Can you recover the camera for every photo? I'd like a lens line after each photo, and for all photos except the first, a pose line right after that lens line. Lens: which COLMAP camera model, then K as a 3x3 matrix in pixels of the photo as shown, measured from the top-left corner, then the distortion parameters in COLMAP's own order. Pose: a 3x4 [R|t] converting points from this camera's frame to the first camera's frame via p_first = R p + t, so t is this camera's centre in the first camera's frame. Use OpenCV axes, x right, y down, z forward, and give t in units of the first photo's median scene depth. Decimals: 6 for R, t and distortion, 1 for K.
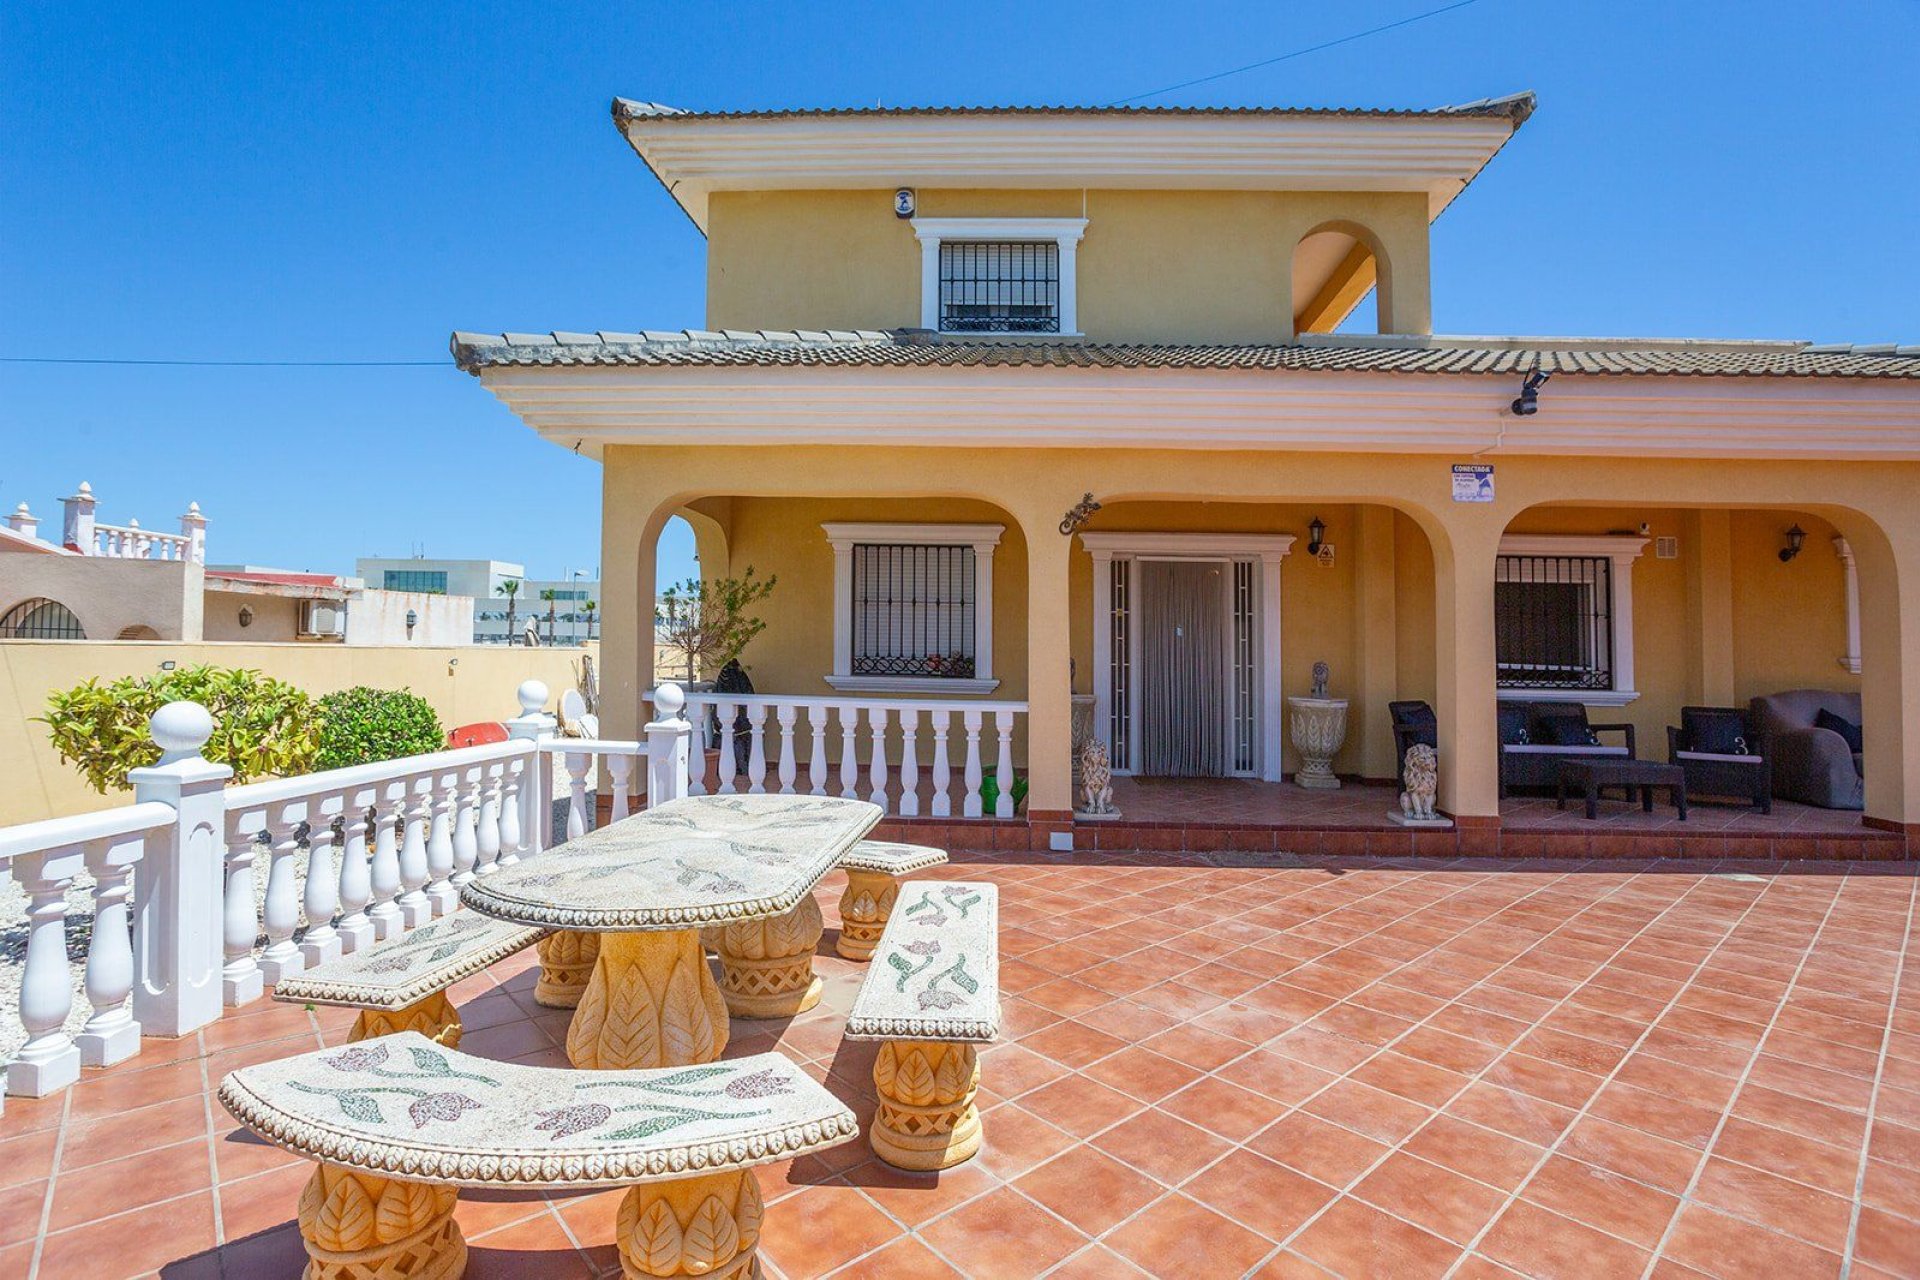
lens RADIAL K [[936.2, 0, 1003.4], [0, 936.2, 618.6], [0, 0, 1]] dist [-0.032644, 0.000514]
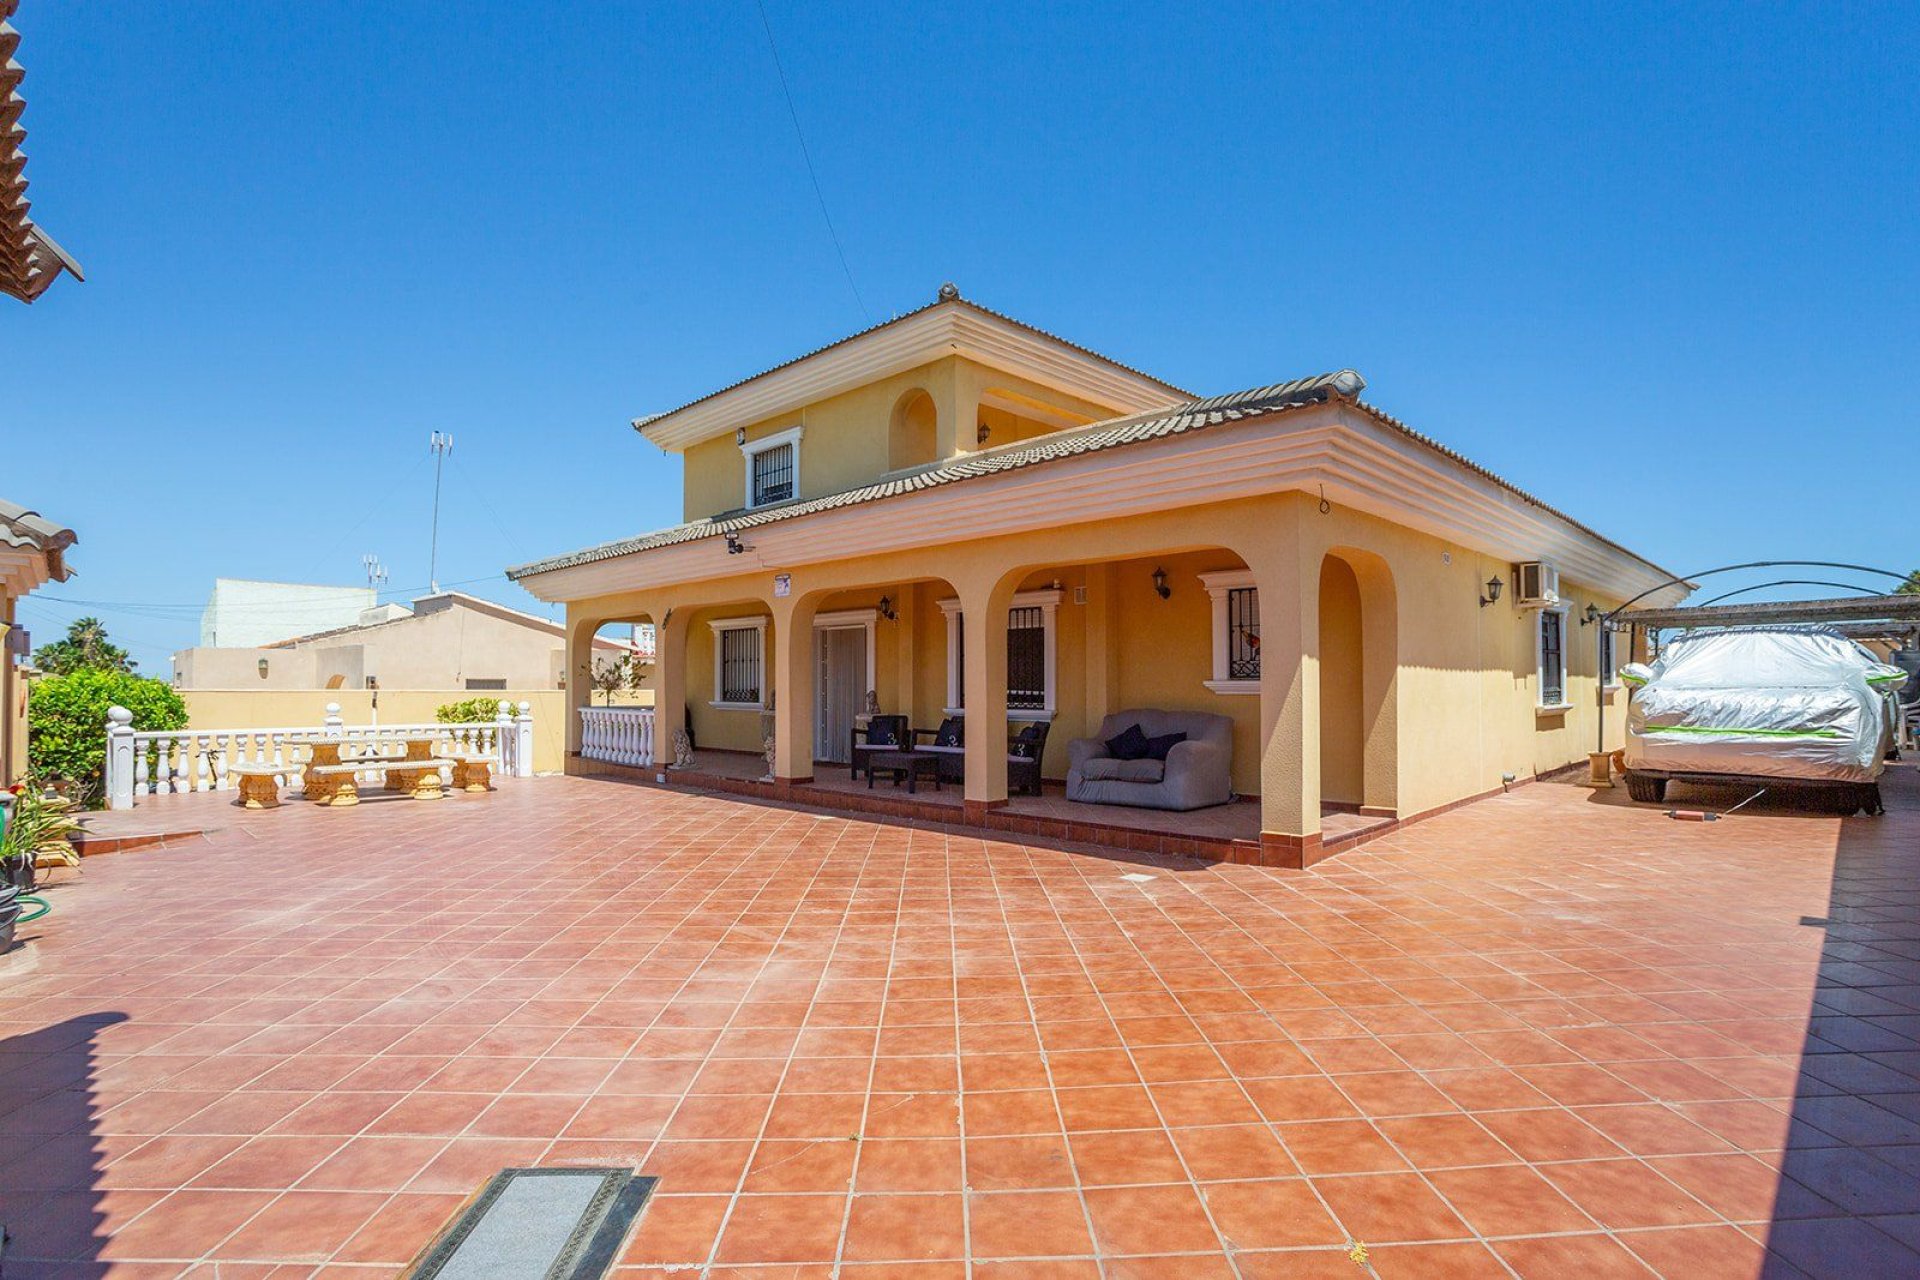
lens RADIAL K [[943.2, 0, 960.4], [0, 943.2, 670.8], [0, 0, 1]] dist [-0.037198, 0.001358]
pose [[0.731595, -0.026617, -0.681219, 1.448971], [0.034725, 0.999395, -0.001756, 0.020951], [0.680854, -0.022371, 0.732077, -0.046237]]
